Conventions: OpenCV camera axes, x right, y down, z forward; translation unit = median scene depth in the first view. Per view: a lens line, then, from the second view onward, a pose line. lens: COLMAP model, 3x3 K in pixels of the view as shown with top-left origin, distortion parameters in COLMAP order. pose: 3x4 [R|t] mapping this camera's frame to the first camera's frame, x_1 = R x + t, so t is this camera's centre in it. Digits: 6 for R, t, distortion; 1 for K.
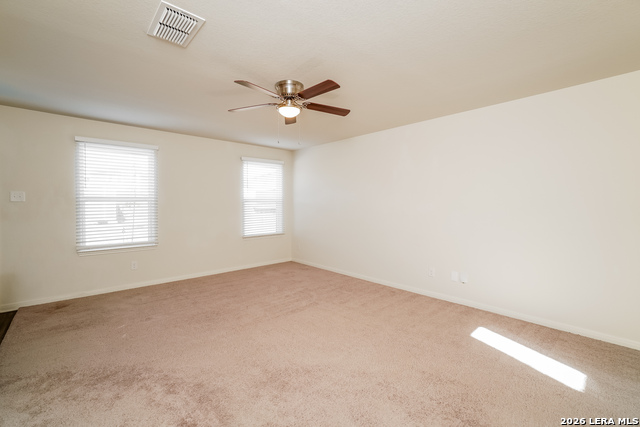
lens RADIAL K [[272.5, 0, 320.0], [0, 272.5, 213.5], [0, 0, 1]] dist [-0.000160, -0.000028]
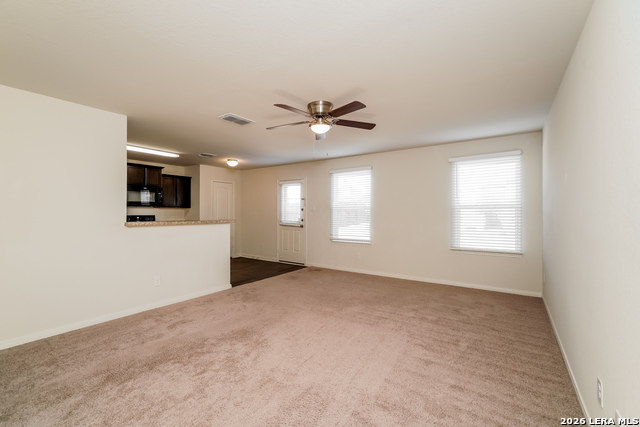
lens RADIAL K [[285.8, 0, 320.0], [0, 285.8, 213.5], [0, 0, 1]] dist [-0.000981, 0.000153]
pose [[0.213753, 0.005020, -0.976875, 0.730763], [-0.034346, 0.999407, -0.002379, -0.015181], [0.976284, 0.034061, 0.213799, 0.535419]]
